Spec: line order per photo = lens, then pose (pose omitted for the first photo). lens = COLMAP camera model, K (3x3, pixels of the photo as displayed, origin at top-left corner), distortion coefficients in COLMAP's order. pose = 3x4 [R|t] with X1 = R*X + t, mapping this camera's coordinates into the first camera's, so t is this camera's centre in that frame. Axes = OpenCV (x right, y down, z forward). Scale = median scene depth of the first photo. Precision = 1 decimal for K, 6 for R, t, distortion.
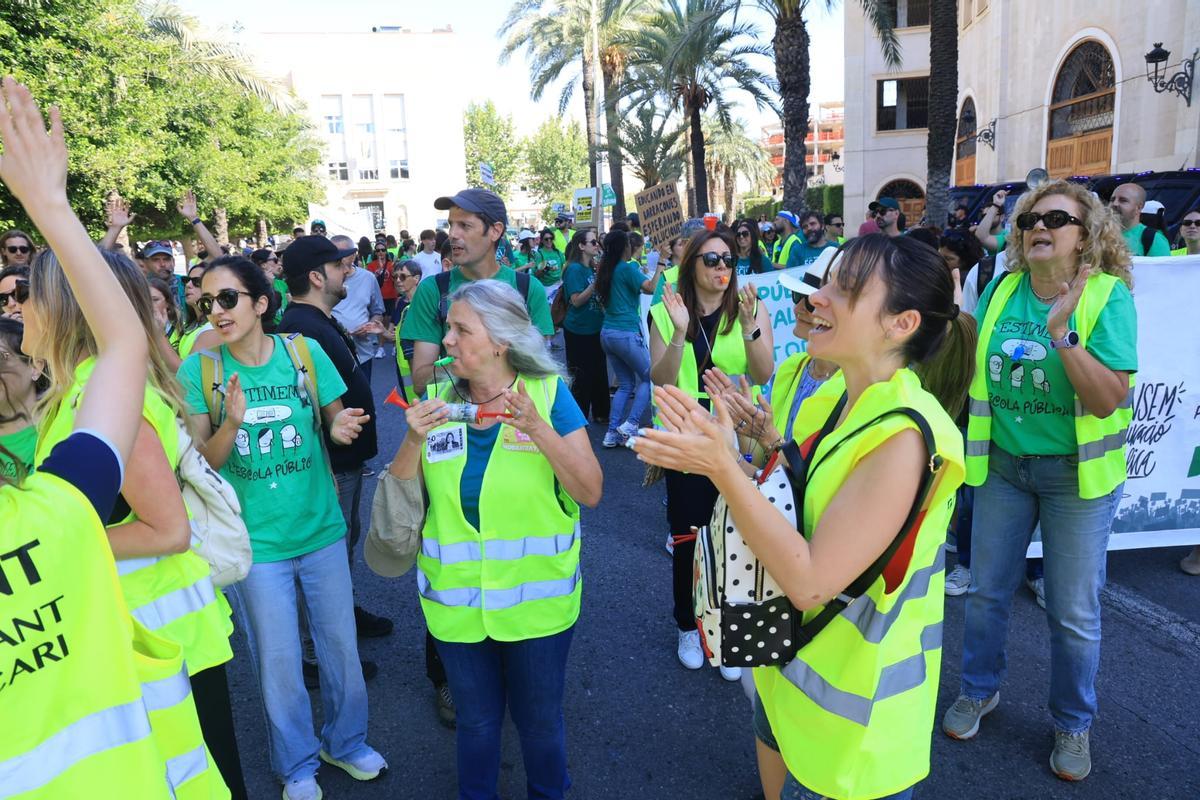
lens RADIAL K [[812.4, 0, 601.4], [0, 812.4, 401.9], [0, 0, 1]] dist [-0.087936, 0.051875]
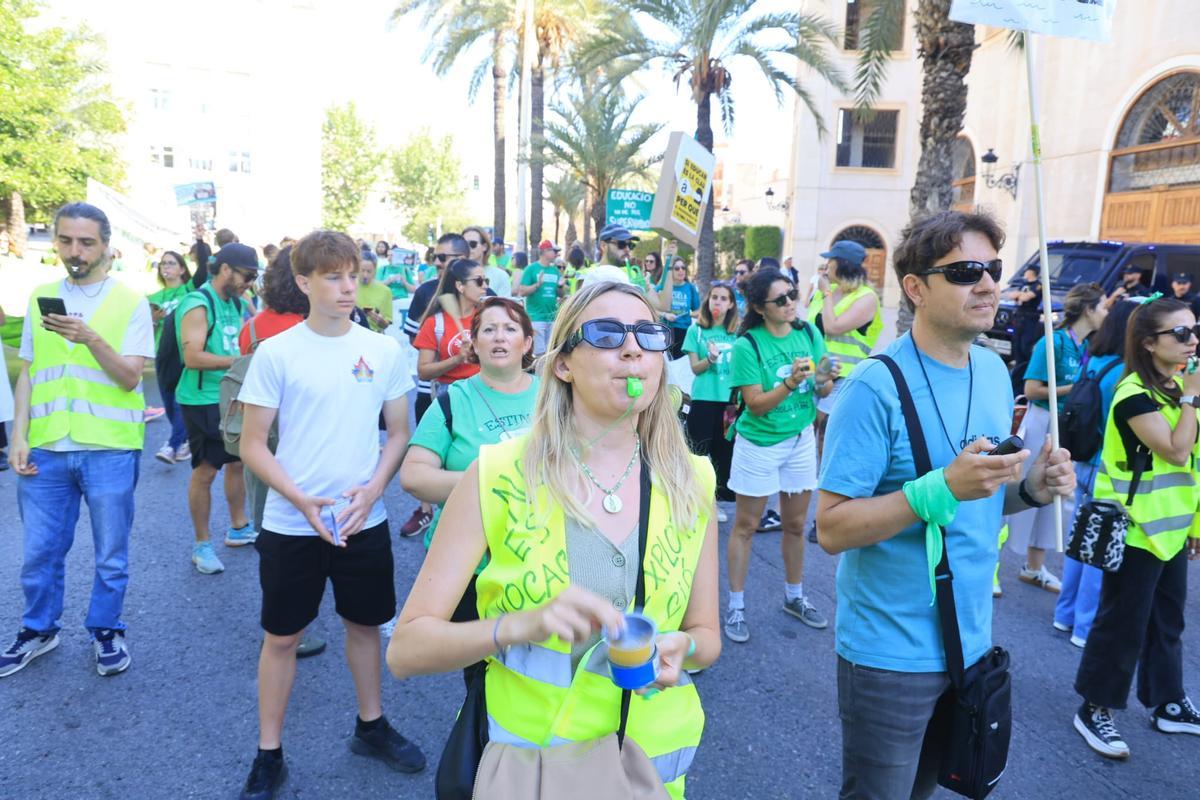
lens RADIAL K [[820.2, 0, 607.1], [0, 820.2, 394.2], [0, 0, 1]] dist [-0.082897, 0.052391]
pose [[0.979280, 0.052792, 0.195511, -0.072201], [-0.044051, 0.997837, -0.048795, -0.062950], [-0.197664, 0.039172, 0.979487, 0.299207]]
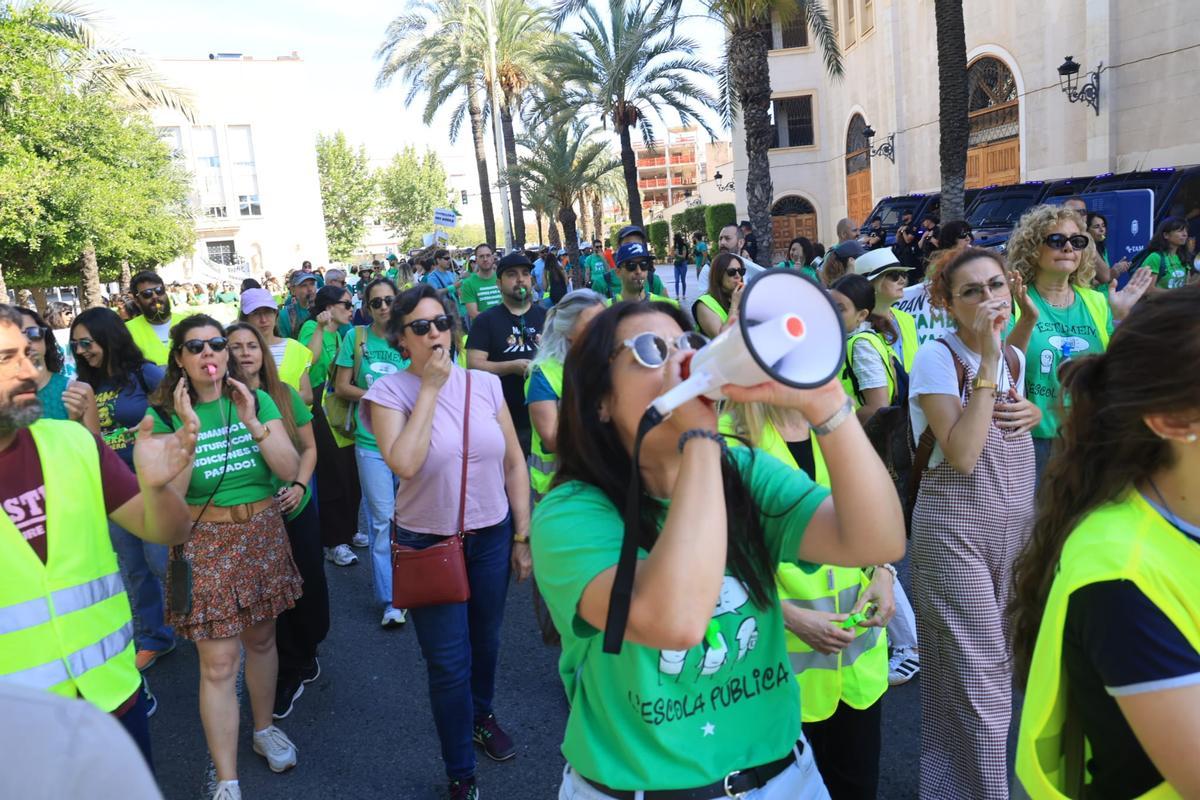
lens RADIAL K [[820.2, 0, 607.1], [0, 820.2, 394.2], [0, 0, 1]] dist [-0.082897, 0.052391]
pose [[0.980495, -0.071483, 0.183085, -0.088002], [0.079734, 0.996088, -0.038100, -0.009749], [-0.179645, 0.051955, 0.982358, 0.056831]]
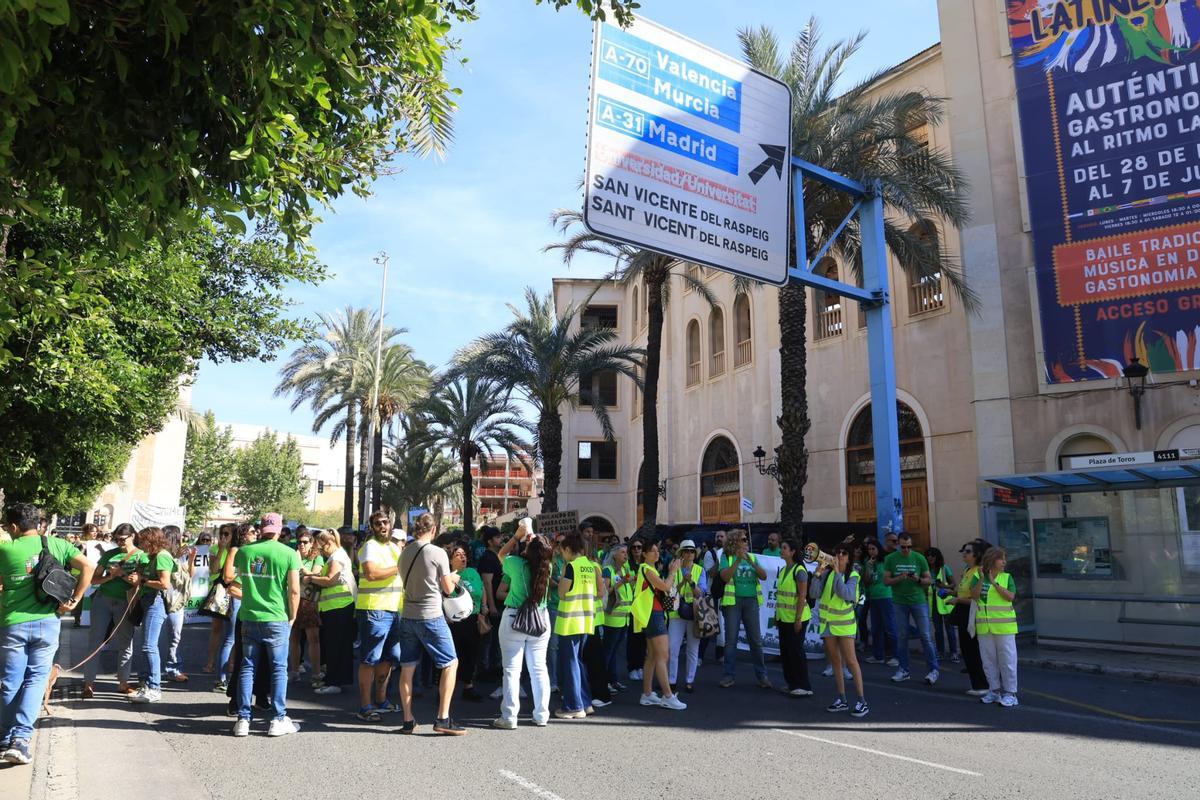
lens RADIAL K [[813.1, 0, 603.9], [0, 813.1, 417.3], [0, 0, 1]] dist [-0.109340, 0.072220]
pose [[0.923502, 0.114866, 0.365992, -0.152329], [0.028985, 0.930490, -0.365170, 0.067339], [-0.382498, 0.347843, 0.855979, -0.244068]]
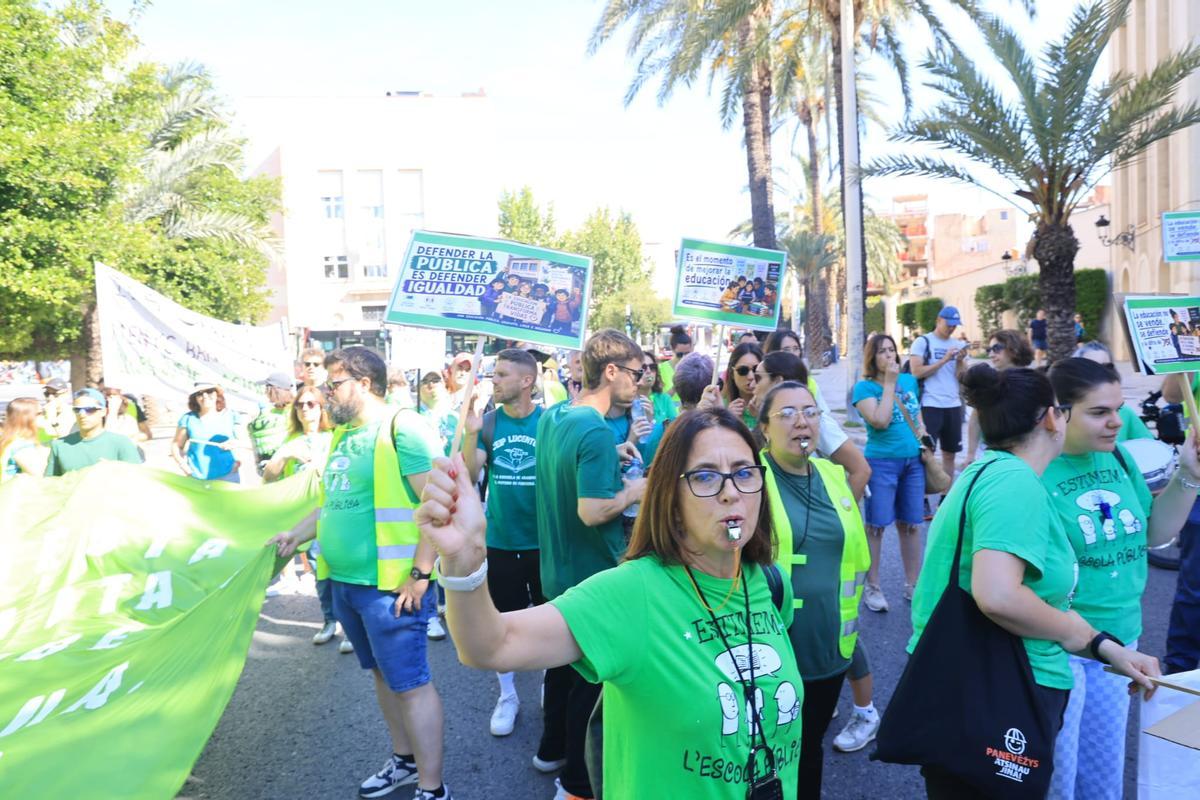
lens RADIAL K [[829.3, 0, 601.7], [0, 829.3, 400.4], [0, 0, 1]] dist [-0.092079, 0.001045]
pose [[0.999723, -0.005730, -0.022844, -0.151120], [0.002541, 0.990533, -0.137253, -0.141025], [0.023414, 0.137156, 0.990273, 0.659681]]
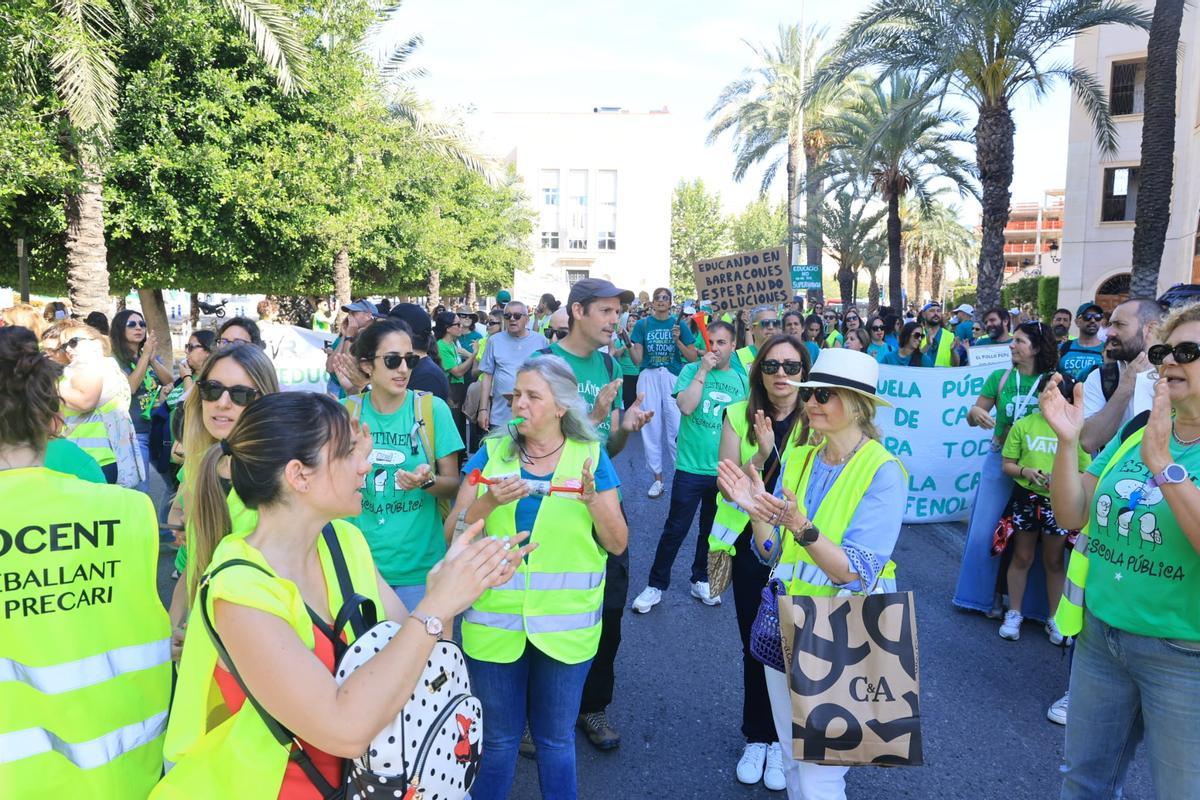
lens RADIAL K [[813.1, 0, 603.9], [0, 813.1, 417.3], [0, 0, 1]] dist [-0.109340, 0.072220]
pose [[0.969414, 0.083437, -0.230812, 0.016896], [-0.099454, 0.993313, -0.058630, 0.000091], [0.224376, 0.079792, 0.971230, -0.008449]]
